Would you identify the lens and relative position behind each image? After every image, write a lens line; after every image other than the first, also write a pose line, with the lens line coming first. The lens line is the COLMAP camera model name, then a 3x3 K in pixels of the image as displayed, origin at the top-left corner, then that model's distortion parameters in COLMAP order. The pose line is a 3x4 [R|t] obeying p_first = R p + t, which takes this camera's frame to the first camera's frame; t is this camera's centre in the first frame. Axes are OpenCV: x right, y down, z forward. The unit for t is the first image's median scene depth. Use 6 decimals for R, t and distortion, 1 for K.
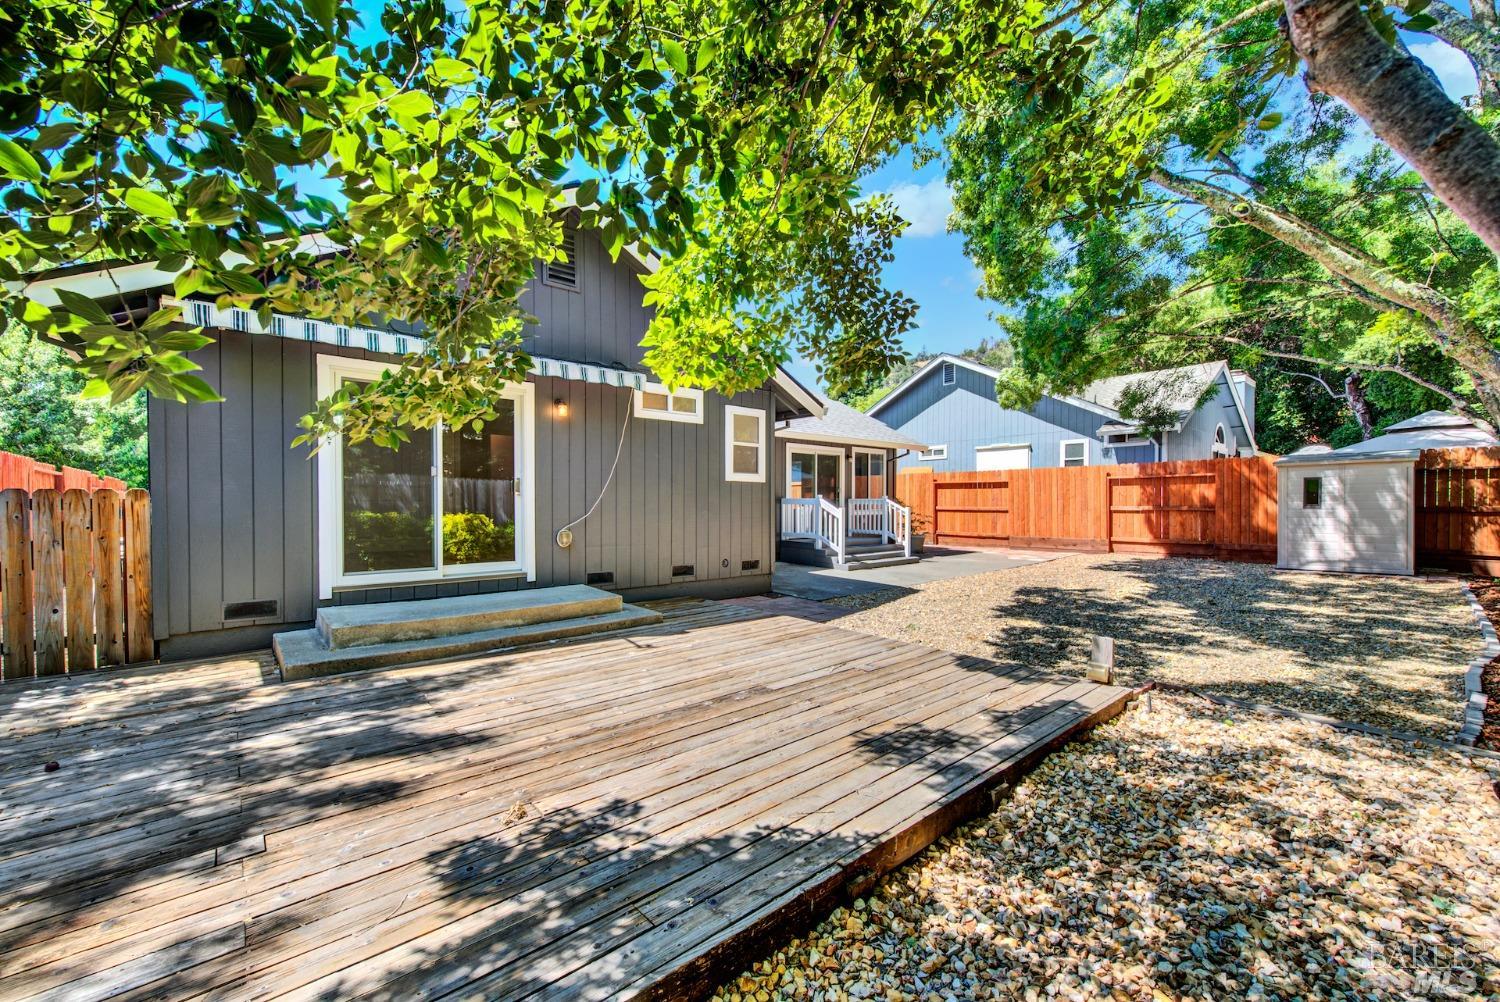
lens RADIAL K [[597.3, 0, 754.6], [0, 597.3, 506.3], [0, 0, 1]] dist [0.005992, -0.002814]
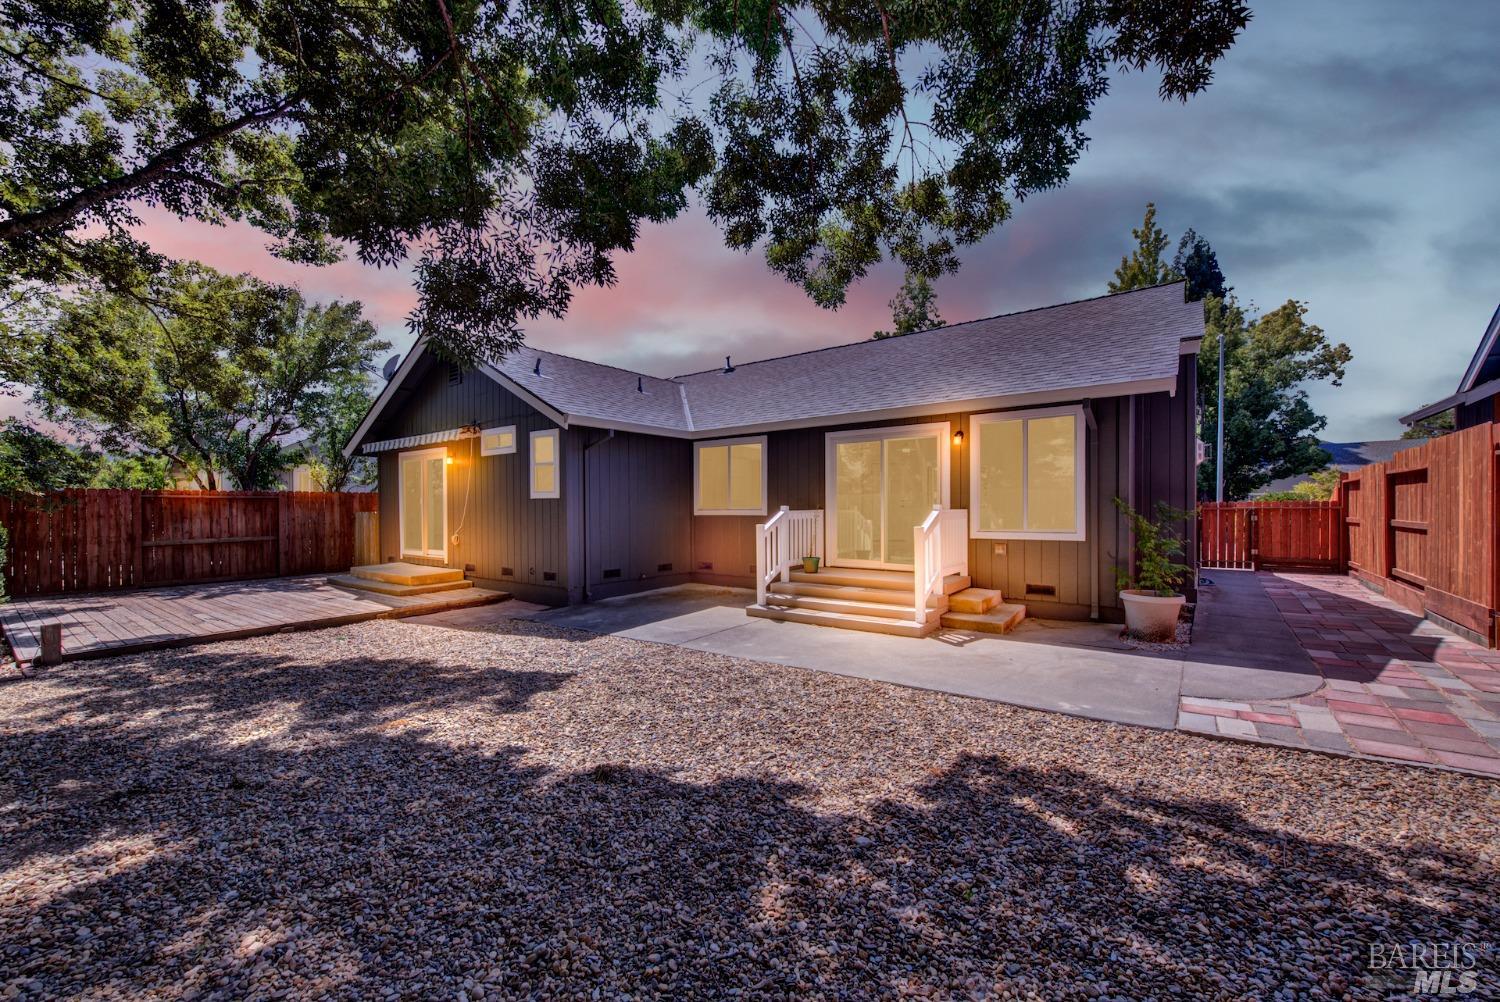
lens RADIAL K [[597.3, 0, 747.5], [0, 597.3, 512.5], [0, 0, 1]] dist [0.005992, -0.002814]
pose [[0.189323, 0.002247, -0.981912, 1.393368], [0.005711, 0.999978, 0.003390, -0.023040], [0.981898, -0.006250, 0.189306, 1.438984]]
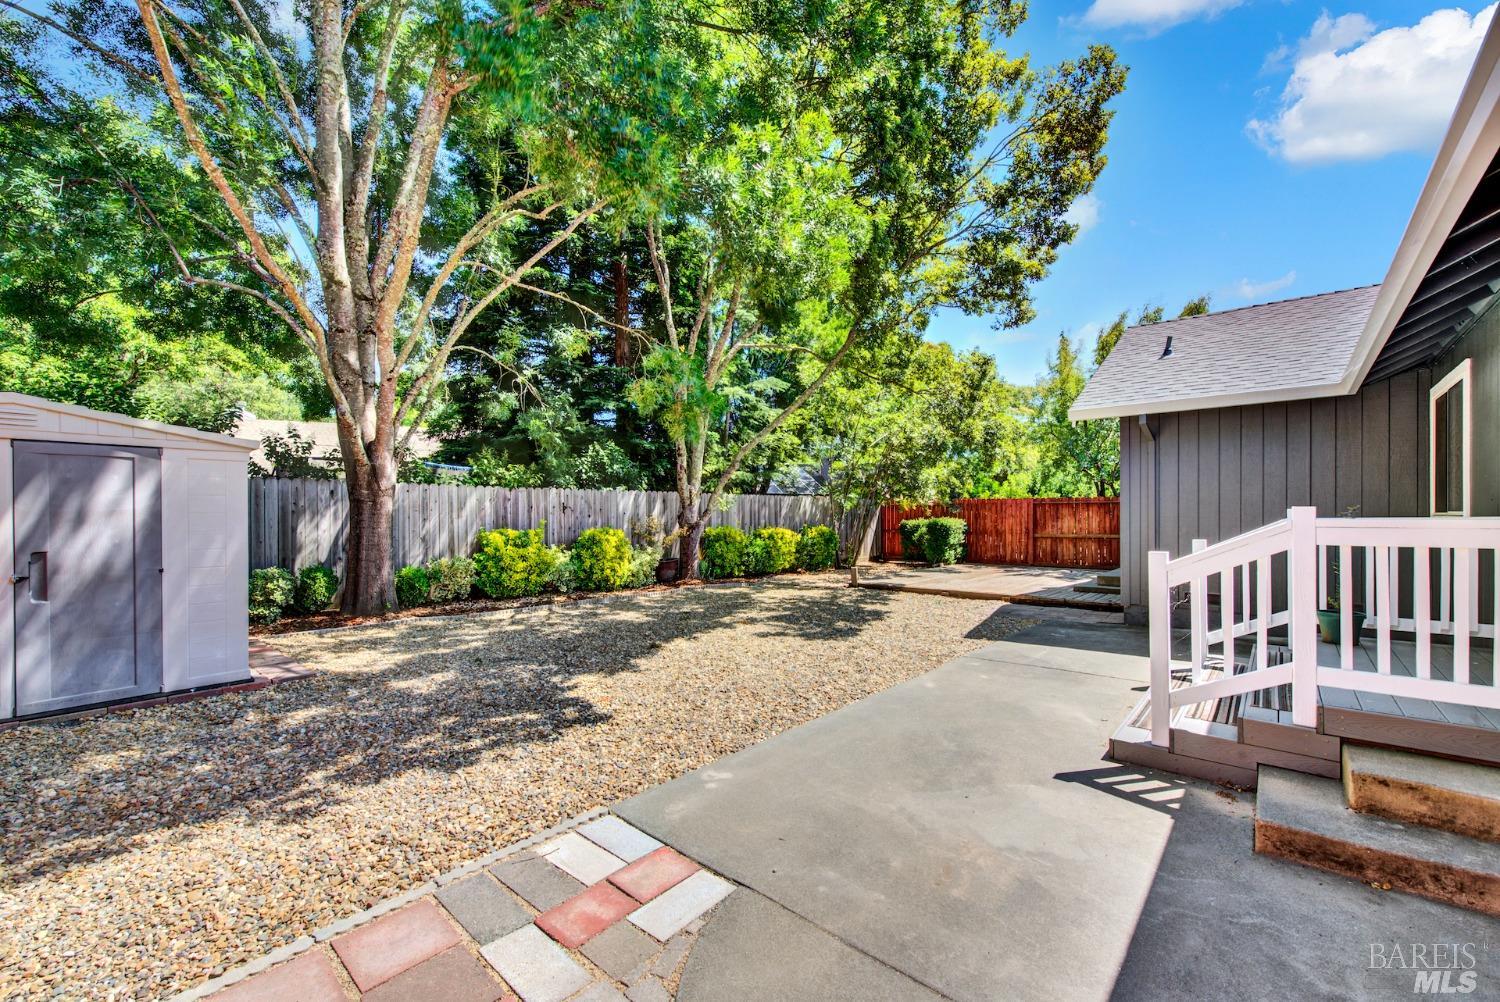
lens RADIAL K [[597.3, 0, 746.1], [0, 597.3, 511.8], [0, 0, 1]] dist [0.005992, -0.002814]
pose [[-0.993719, -0.002822, -0.111865, 0.878961], [-0.002560, 0.999994, -0.002489, -0.025619], [0.111871, -0.002187, -0.993720, 2.352198]]
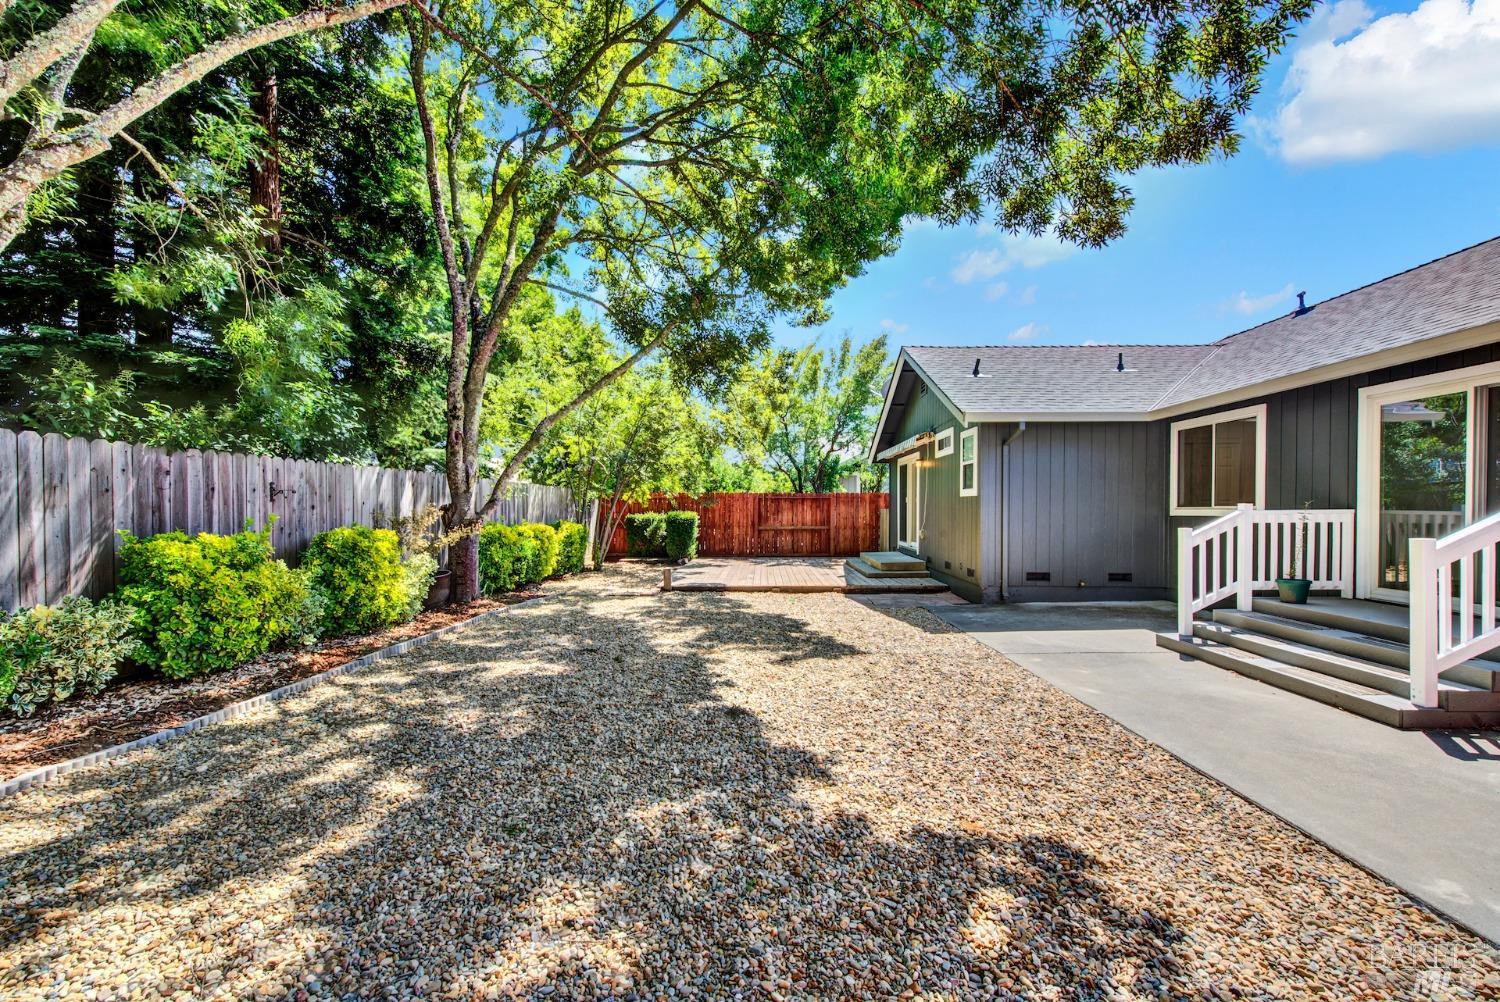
lens RADIAL K [[597.3, 0, 747.5], [0, 597.3, 513.2], [0, 0, 1]] dist [0.005992, -0.002814]
pose [[-0.688546, -0.000421, -0.725193, 1.334045], [-0.006709, 0.999961, 0.005790, -0.017658], [0.725162, 0.008852, -0.688522, 1.826254]]
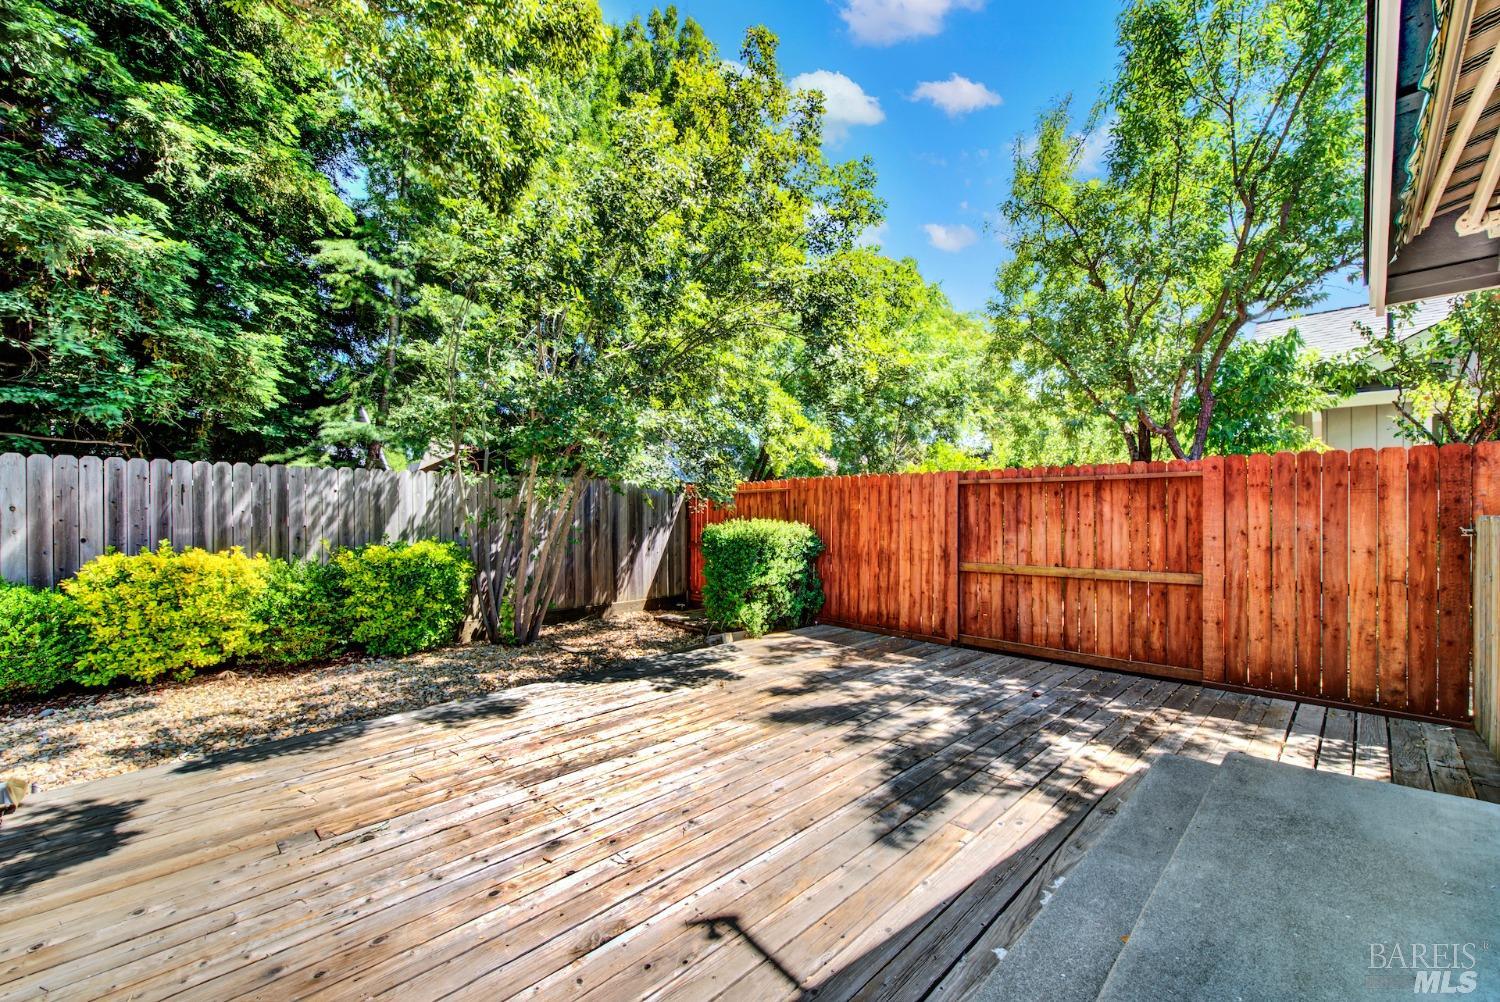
lens RADIAL K [[597.3, 0, 748.4], [0, 597.3, 511.2], [0, 0, 1]] dist [0.005992, -0.002814]
pose [[-0.998875, -0.002316, -0.047359, -0.138771], [-0.002592, 0.999980, 0.005770, -0.030195], [0.047345, 0.005887, -0.998861, 1.042974]]
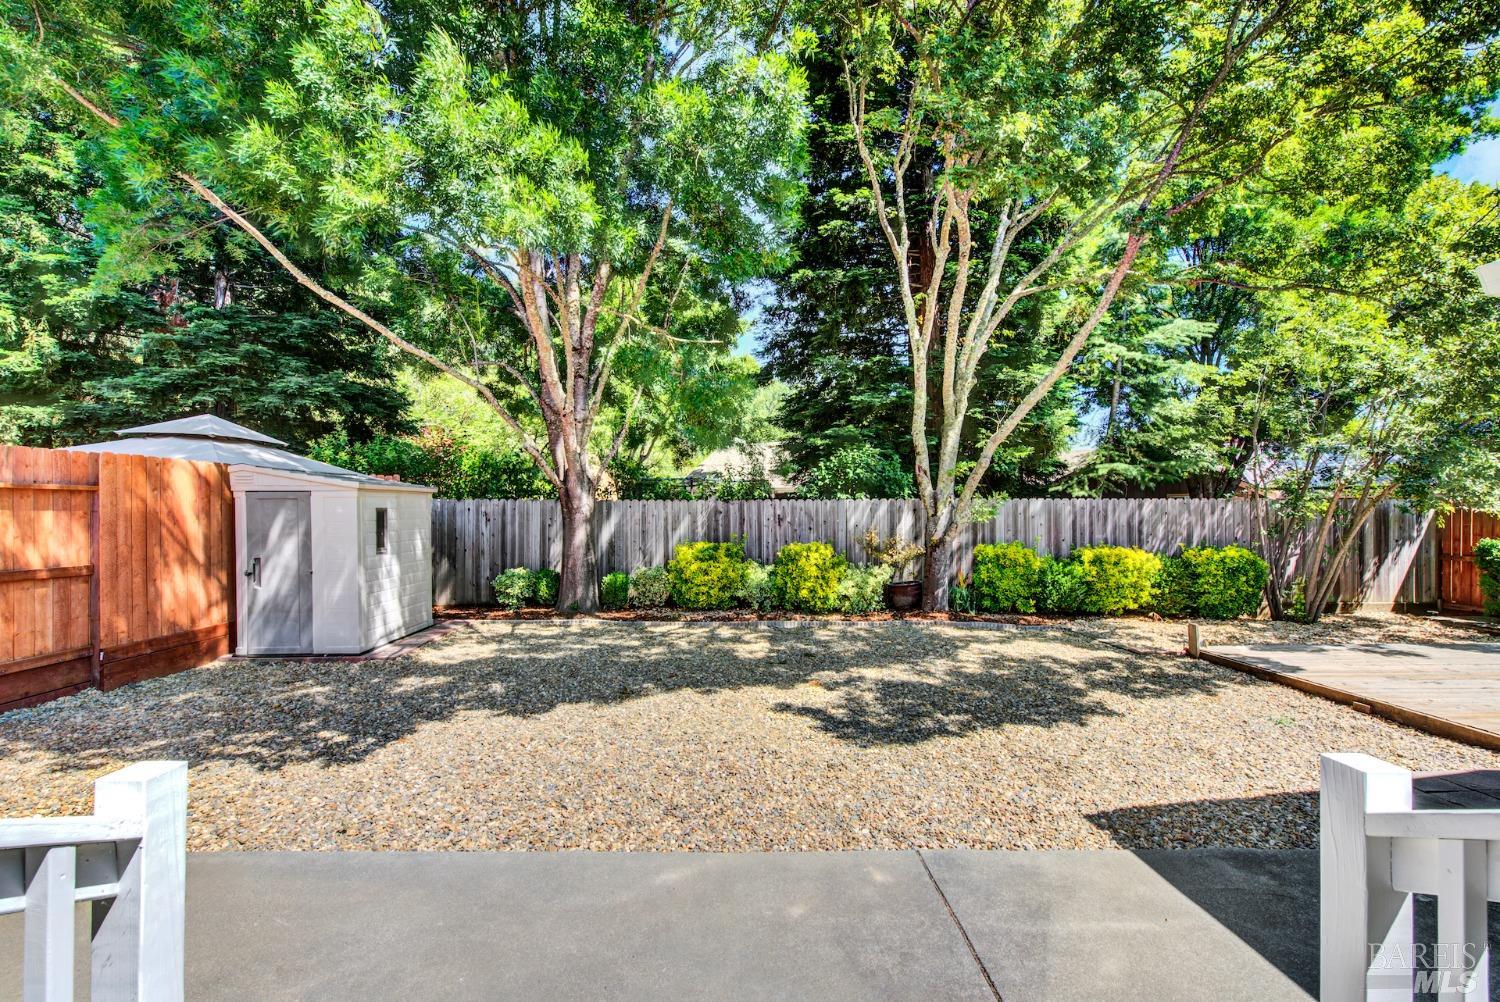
lens RADIAL K [[597.3, 0, 746.7], [0, 597.3, 503.1], [0, 0, 1]] dist [0.005992, -0.002814]
pose [[-0.758662, 0.009121, 0.651421, 0.270302], [0.000563, 0.999911, -0.013345, -0.061155], [-0.651484, -0.009757, -0.758599, 1.917042]]
